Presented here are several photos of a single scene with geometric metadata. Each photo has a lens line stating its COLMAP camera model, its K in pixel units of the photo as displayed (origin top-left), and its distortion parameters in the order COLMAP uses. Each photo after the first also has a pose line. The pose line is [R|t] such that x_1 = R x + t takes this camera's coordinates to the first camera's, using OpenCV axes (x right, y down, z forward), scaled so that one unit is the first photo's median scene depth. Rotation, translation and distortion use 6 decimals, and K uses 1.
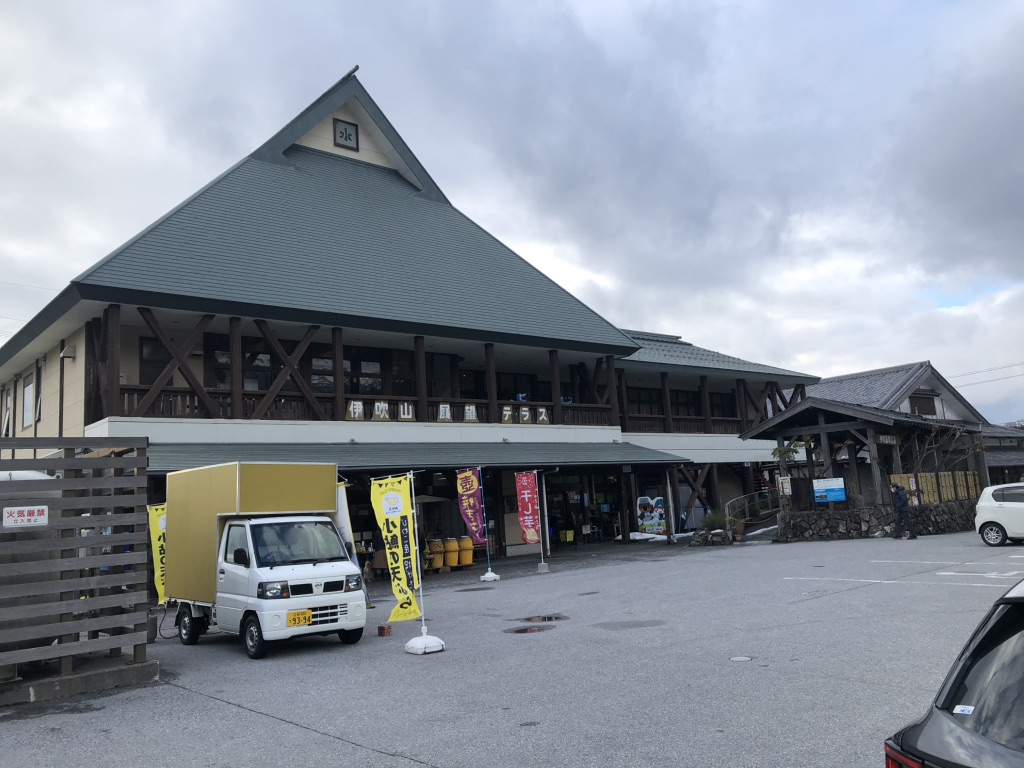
lens RADIAL K [[823.0, 0, 512.0], [0, 823.0, 384.0], [0, 0, 1]] dist [0.011278, 0.002854]
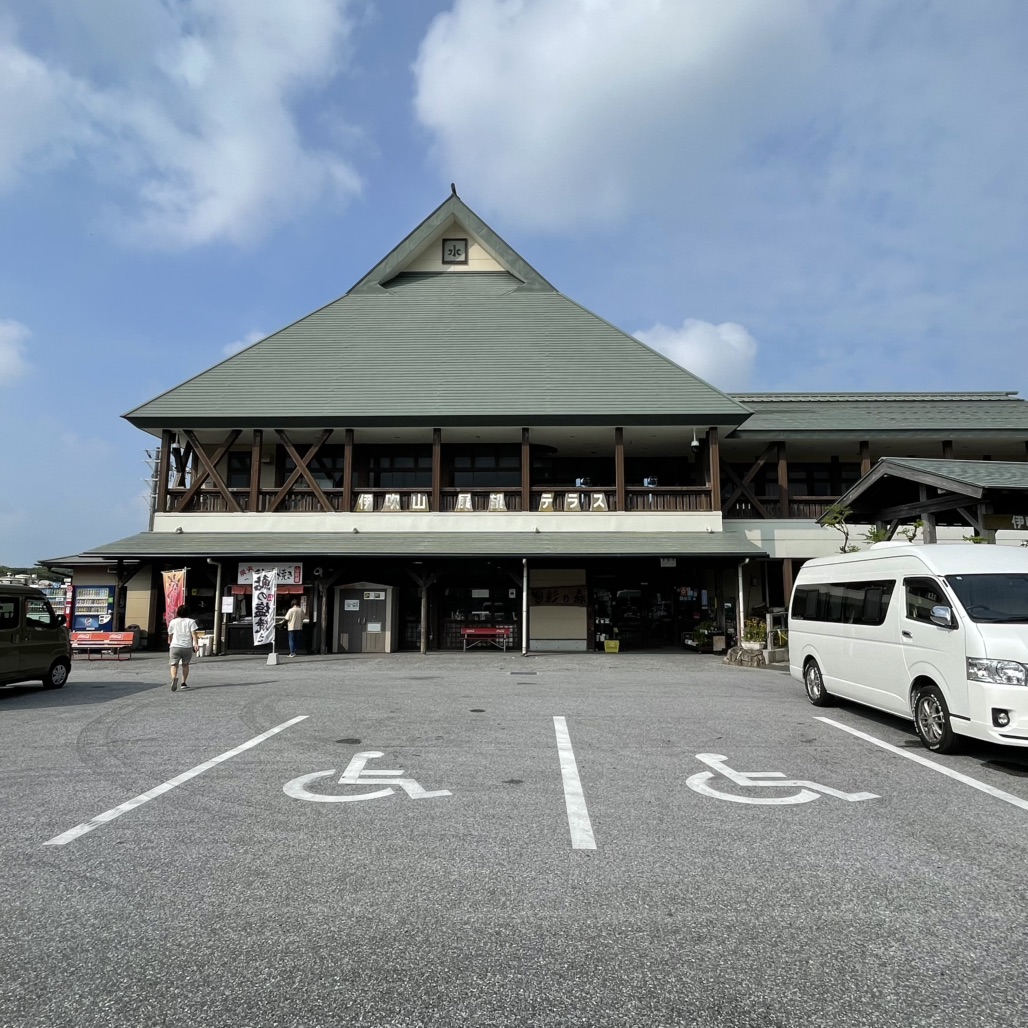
lens RADIAL K [[667.0, 0, 514.0], [0, 667.0, 514.0], [0, 0, 1]] dist [-0.002986, 0.000266]
pose [[0.745026, -0.020730, -0.666713, 0.457032], [0.049019, 0.998516, 0.023729, 0.029785], [0.665232, -0.050360, 0.744937, 0.391709]]
